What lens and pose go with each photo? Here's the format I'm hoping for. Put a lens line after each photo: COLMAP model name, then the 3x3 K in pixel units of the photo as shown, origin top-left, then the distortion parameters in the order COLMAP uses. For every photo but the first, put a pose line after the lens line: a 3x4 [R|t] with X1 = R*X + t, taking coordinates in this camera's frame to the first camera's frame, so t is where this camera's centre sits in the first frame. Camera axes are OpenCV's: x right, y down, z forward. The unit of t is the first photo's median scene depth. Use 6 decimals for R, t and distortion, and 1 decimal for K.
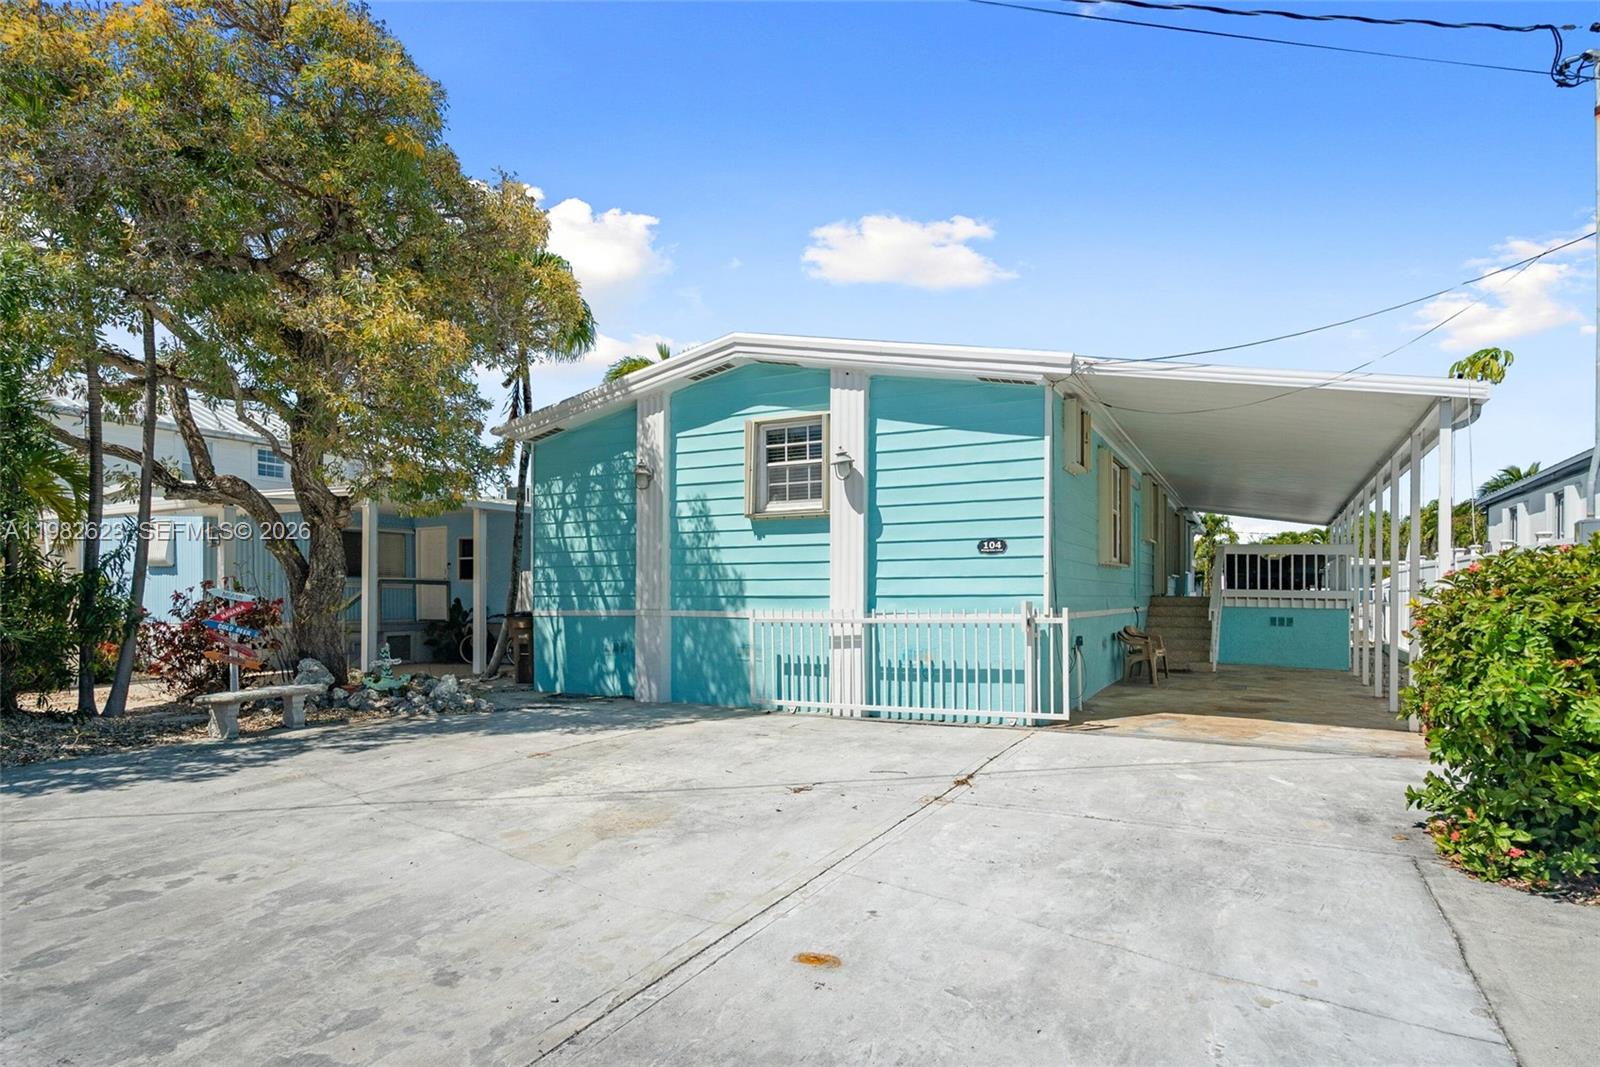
lens RADIAL K [[836.1, 0, 806.5], [0, 836.1, 588.6], [0, 0, 1]] dist [0.003544, 0.000909]
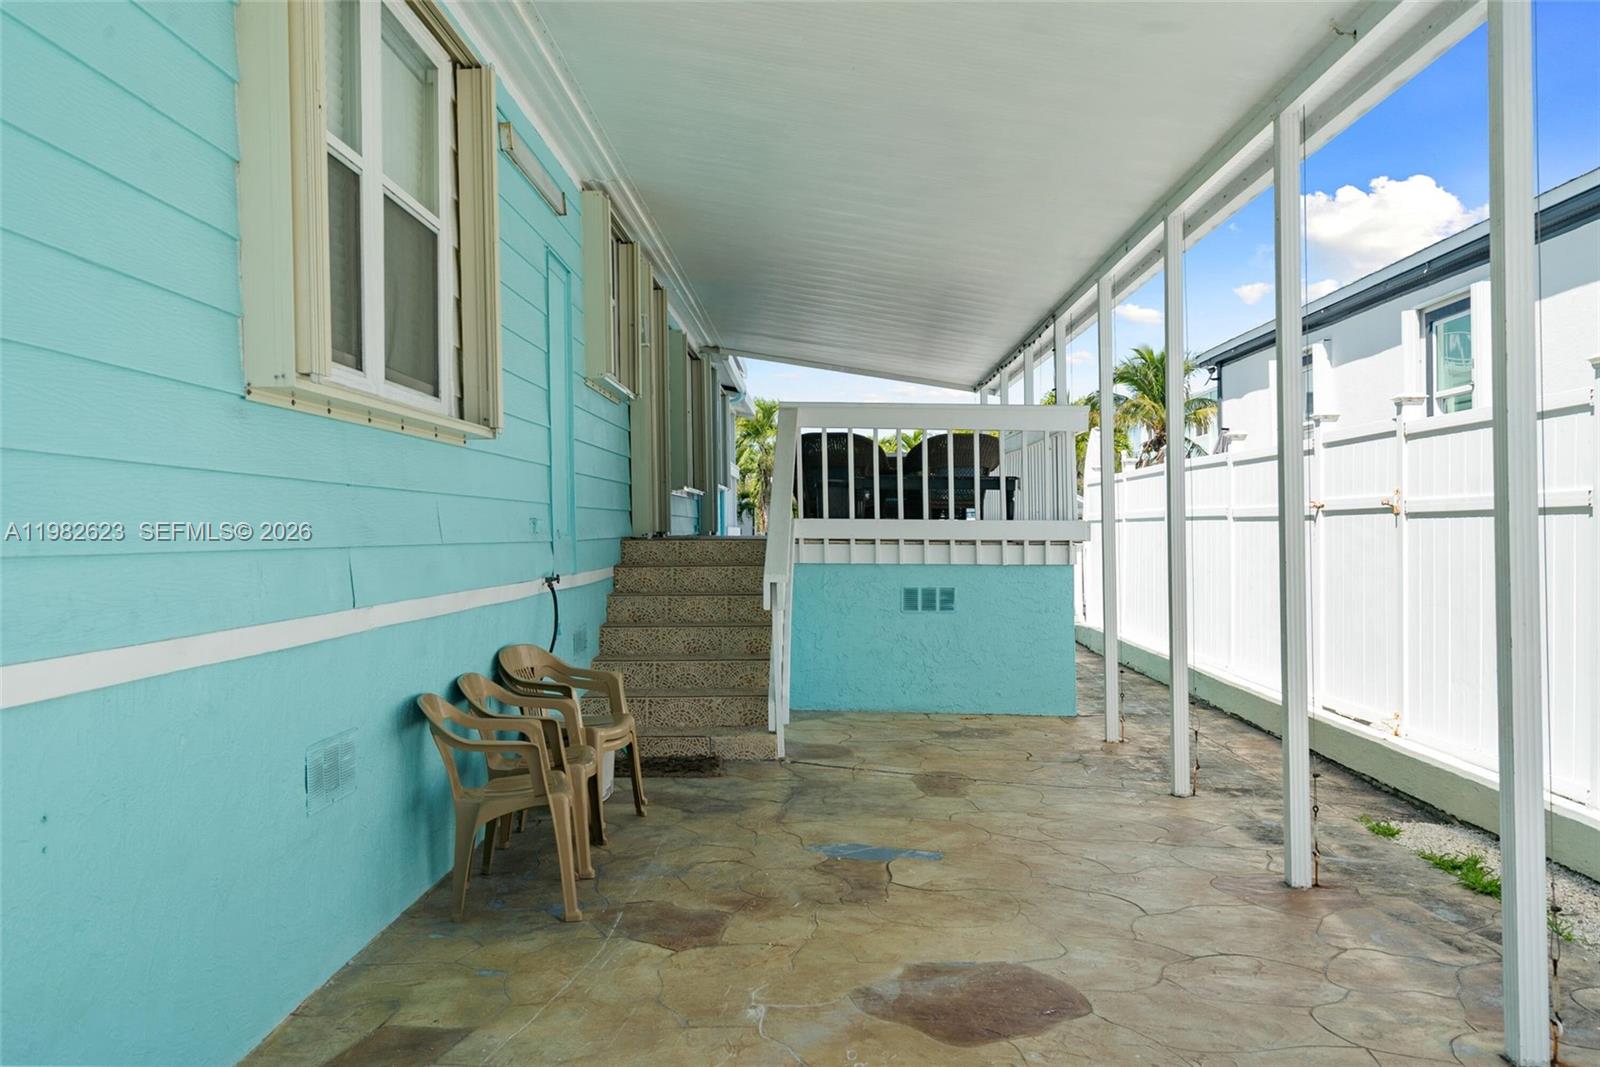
lens RADIAL K [[1292.2, 0, 799.8], [0, 1292.2, 532.4], [0, 0, 1]] dist [0.003606, 0.000433]
pose [[0.887439, -0.012213, 0.460764, 0.229675], [0.008965, 0.999917, 0.009237, 0.001634], [-0.460839, -0.004066, 0.887475, 0.480875]]
